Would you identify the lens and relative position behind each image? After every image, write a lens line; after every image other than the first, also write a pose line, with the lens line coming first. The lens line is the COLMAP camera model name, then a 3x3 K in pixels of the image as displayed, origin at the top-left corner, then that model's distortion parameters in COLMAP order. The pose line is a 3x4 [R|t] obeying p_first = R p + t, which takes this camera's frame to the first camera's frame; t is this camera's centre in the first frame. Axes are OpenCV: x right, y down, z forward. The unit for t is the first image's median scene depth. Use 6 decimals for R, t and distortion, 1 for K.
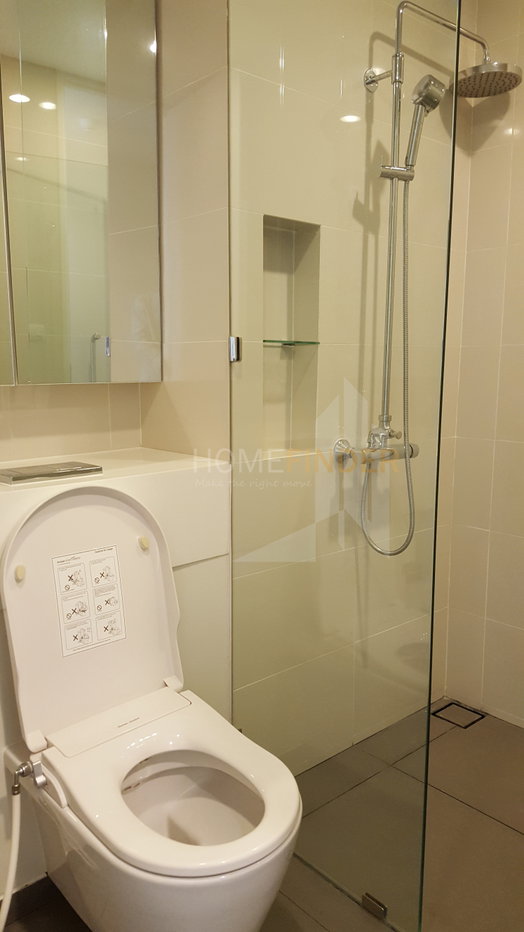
lens RADIAL K [[693.8, 0, 245.9], [0, 693.8, 461.0], [0, 0, 1]] dist [0.186692, -0.311713]
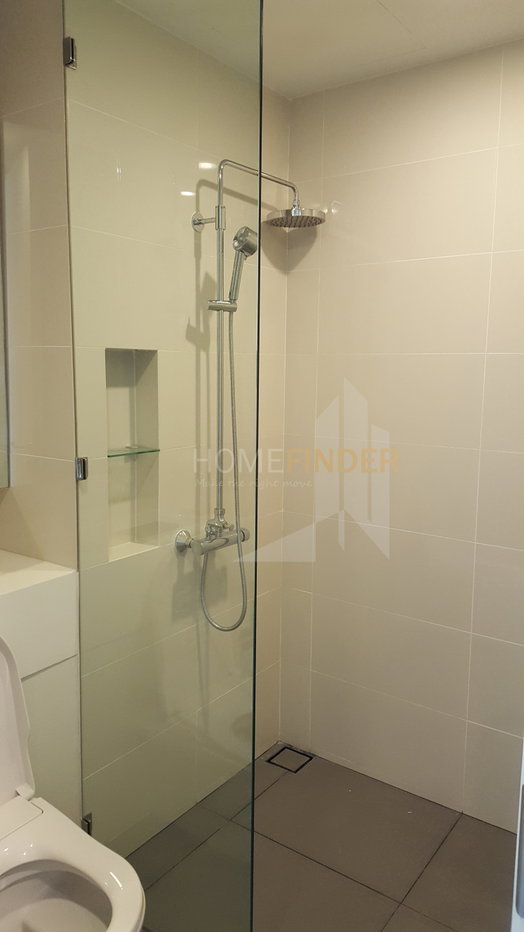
lens RADIAL K [[693.8, 0, 245.9], [0, 693.8, 461.0], [0, 0, 1]] dist [0.186692, -0.311713]
pose [[0.976639, -0.017706, 0.214155, 0.001292], [0.021768, 0.999625, -0.016626, -0.127349], [-0.213780, 0.020900, 0.976658, -0.110837]]
